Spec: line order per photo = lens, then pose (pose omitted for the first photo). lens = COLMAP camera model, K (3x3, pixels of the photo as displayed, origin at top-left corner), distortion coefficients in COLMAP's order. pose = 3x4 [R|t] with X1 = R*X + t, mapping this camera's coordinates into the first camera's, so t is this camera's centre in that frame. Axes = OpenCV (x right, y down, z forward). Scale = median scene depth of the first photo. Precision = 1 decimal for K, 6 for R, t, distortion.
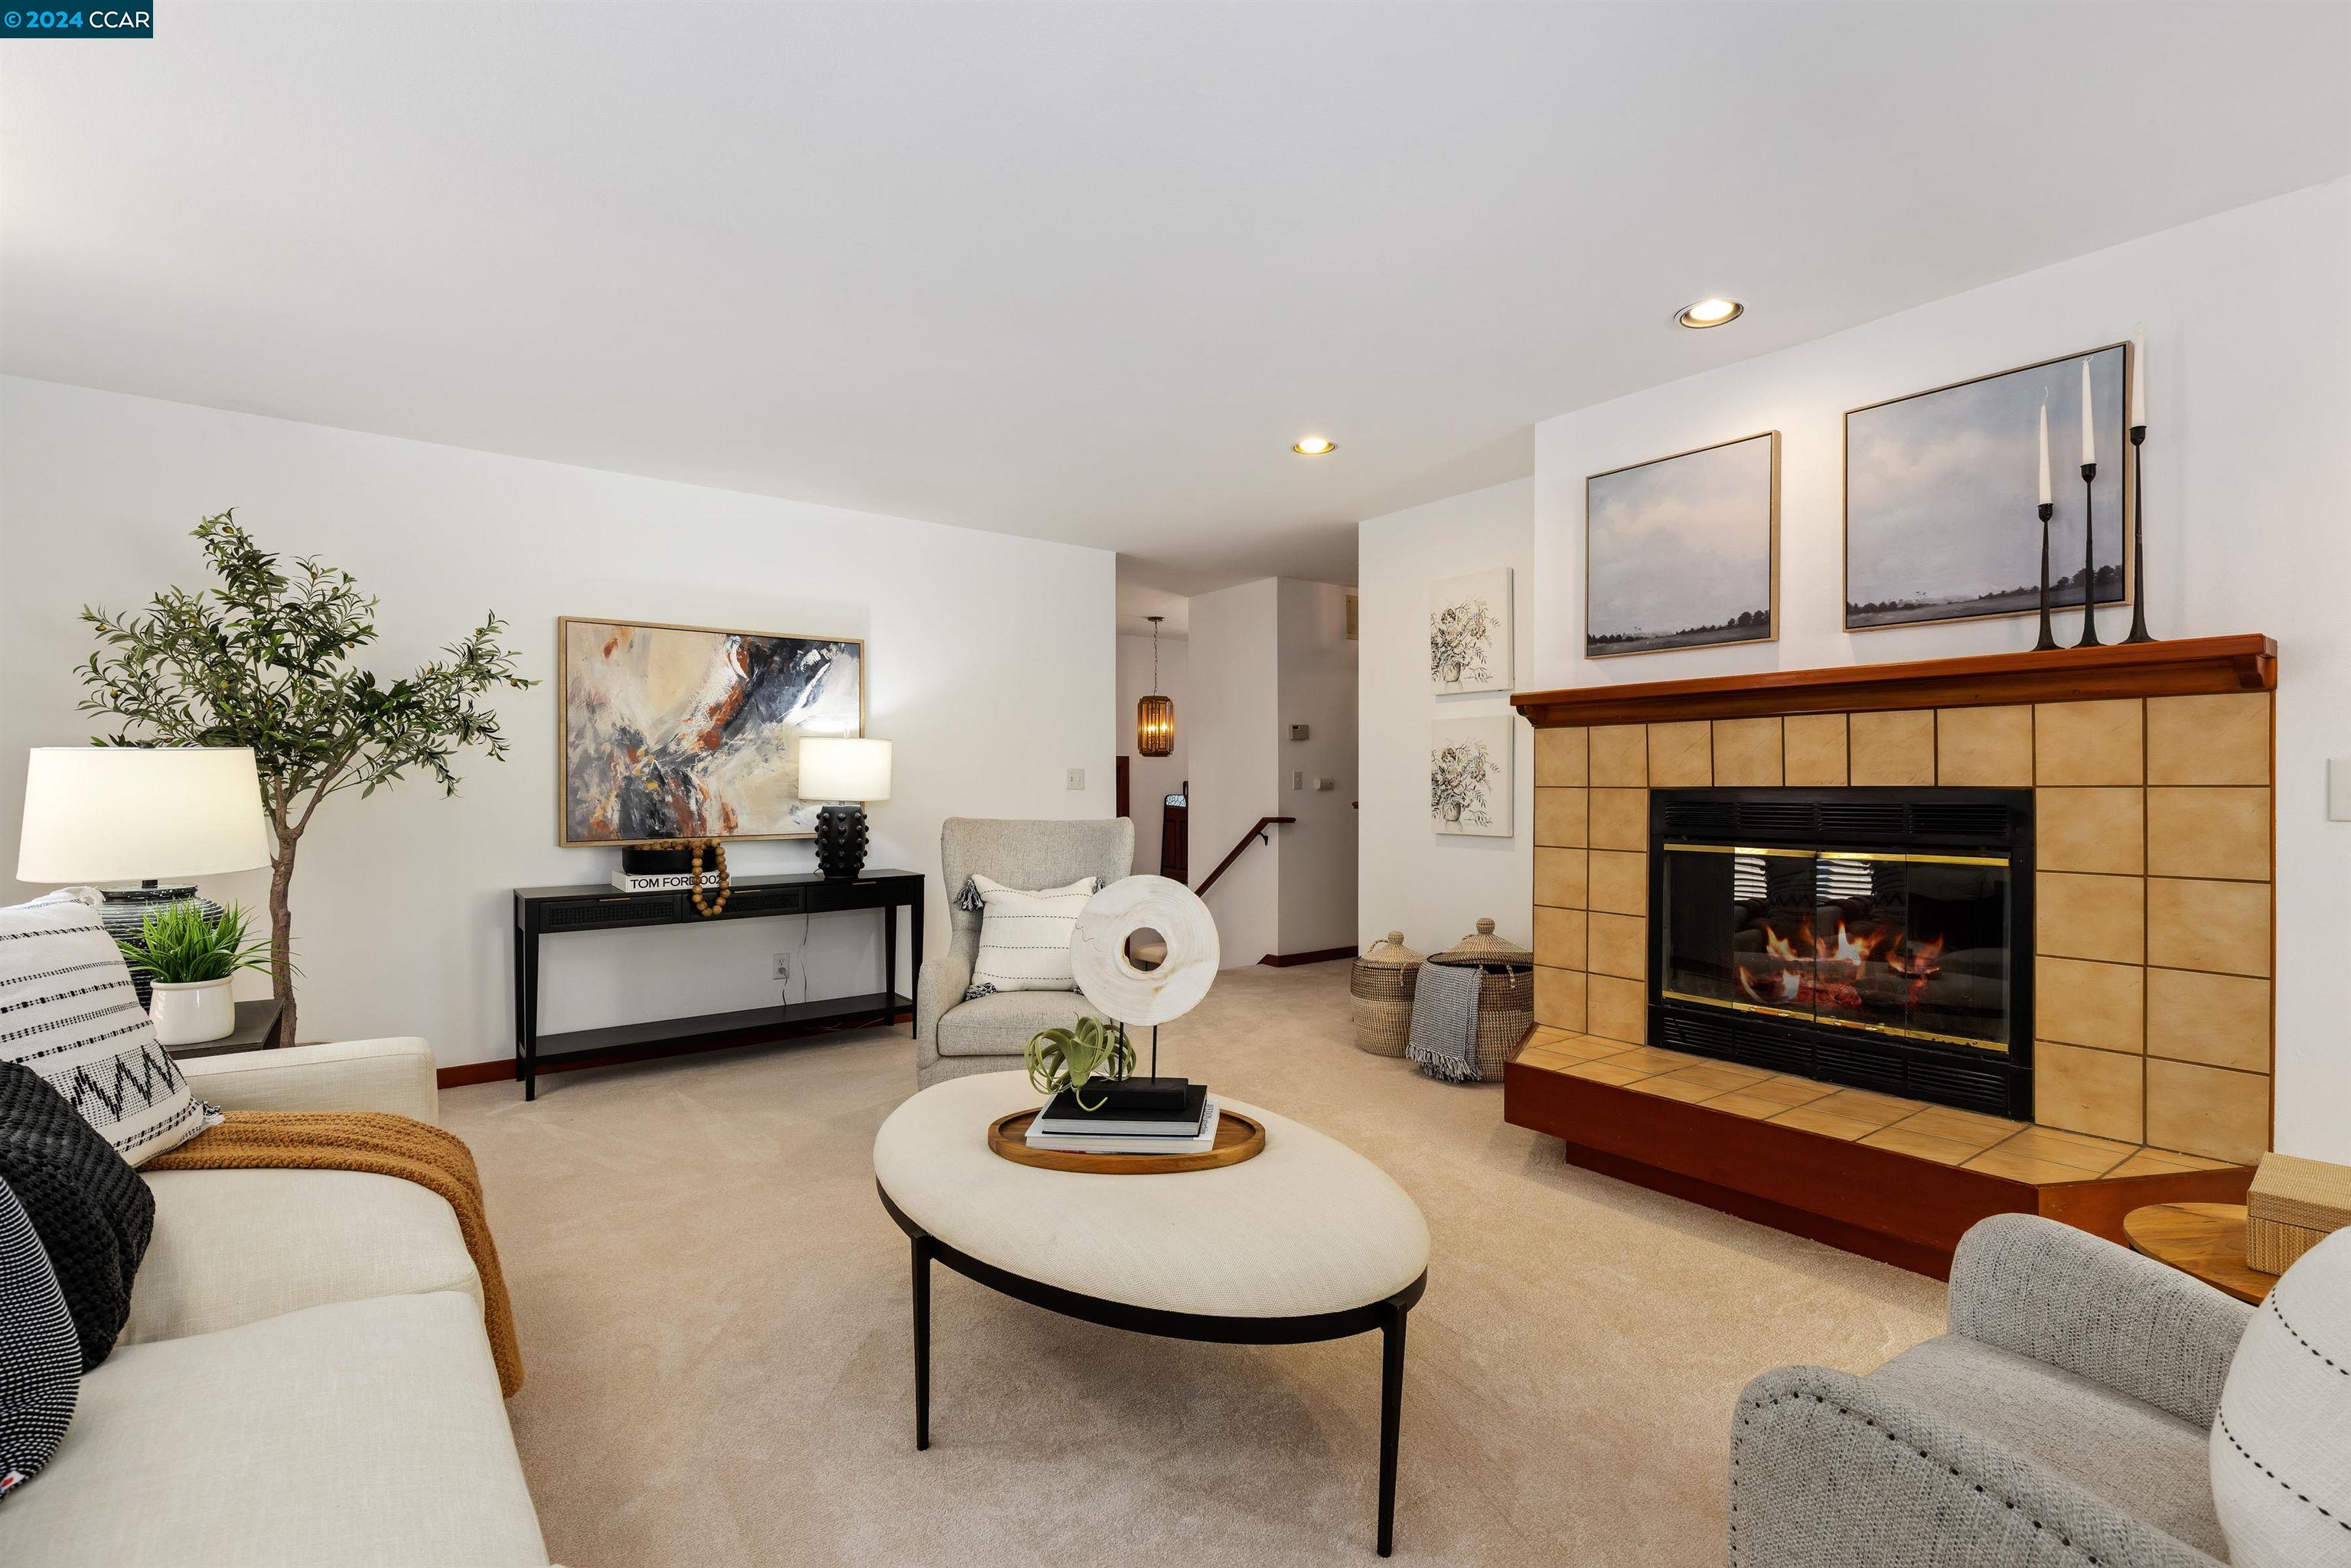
lens RADIAL K [[1074.2, 0, 1192.9], [0, 1074.2, 779.3], [0, 0, 1]] dist [0.003727, -0.000136]
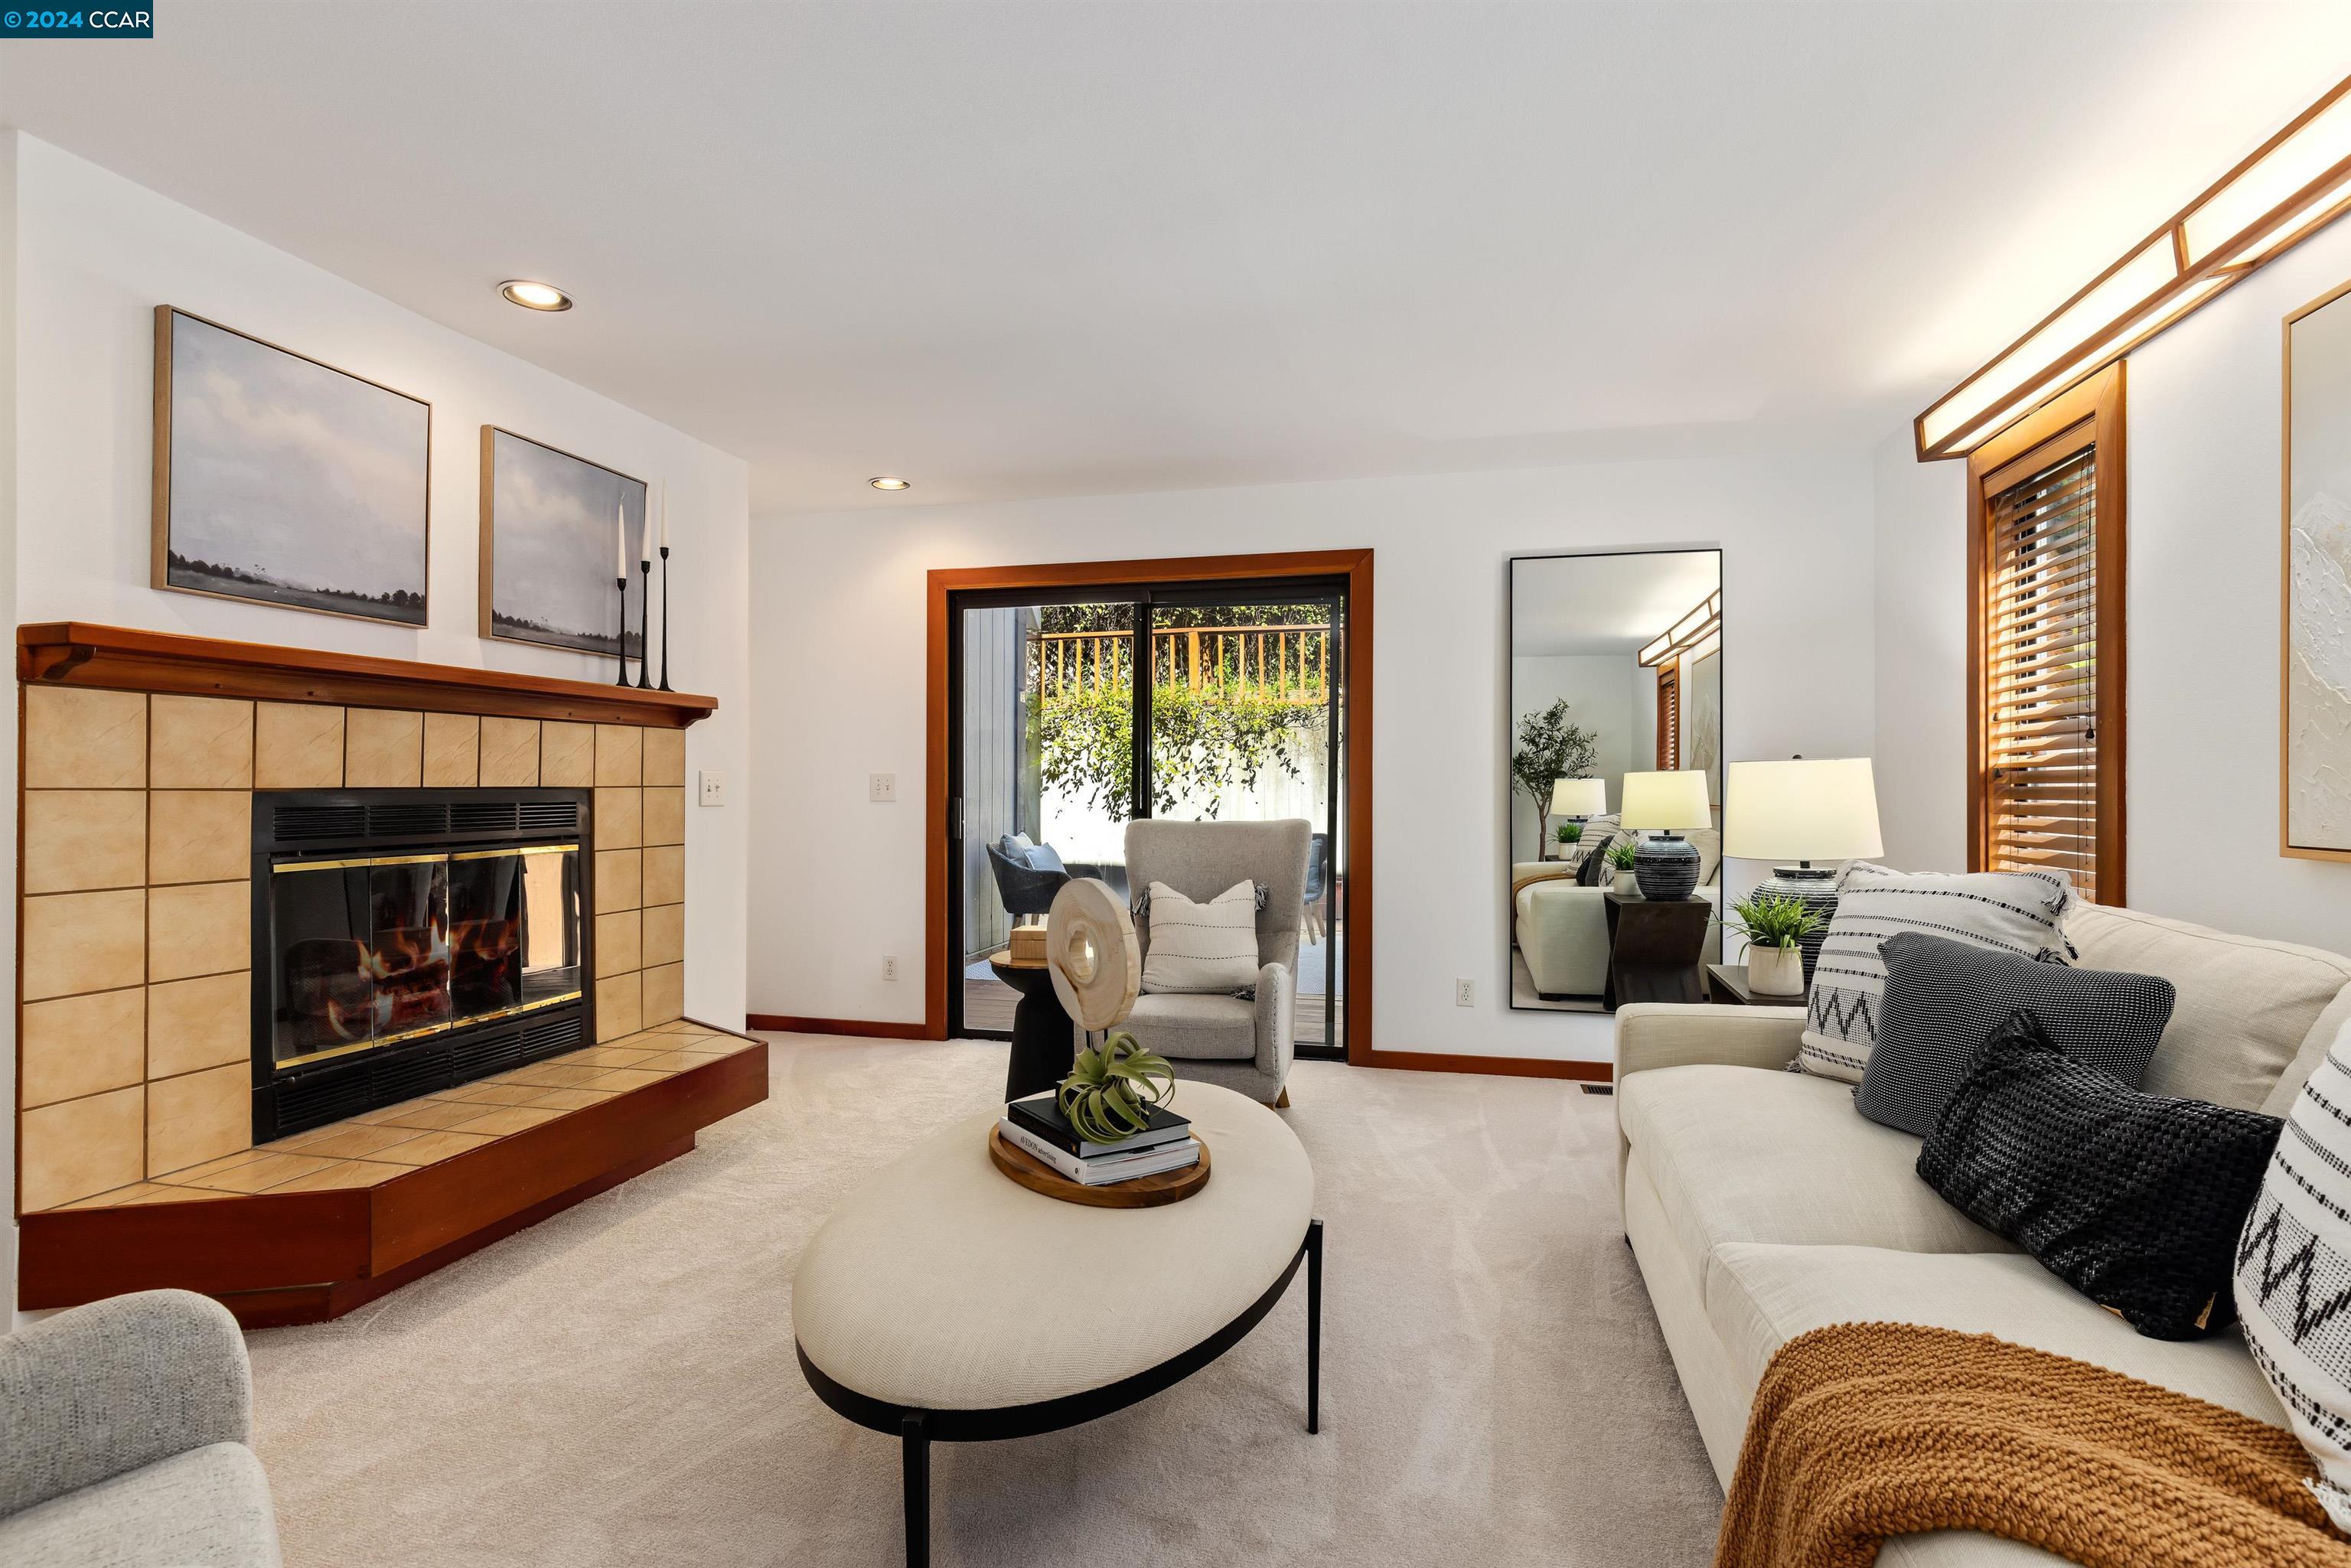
lens RADIAL K [[1074.2, 0, 1189.9], [0, 1074.2, 789.4], [0, 0, 1]] dist [0.003727, -0.000136]
pose [[-0.610361, 0.001477, 0.792122, -0.581611], [0.000763, 0.999999, -0.001276, 0.009891], [-0.792123, -0.000174, -0.610362, 1.025995]]
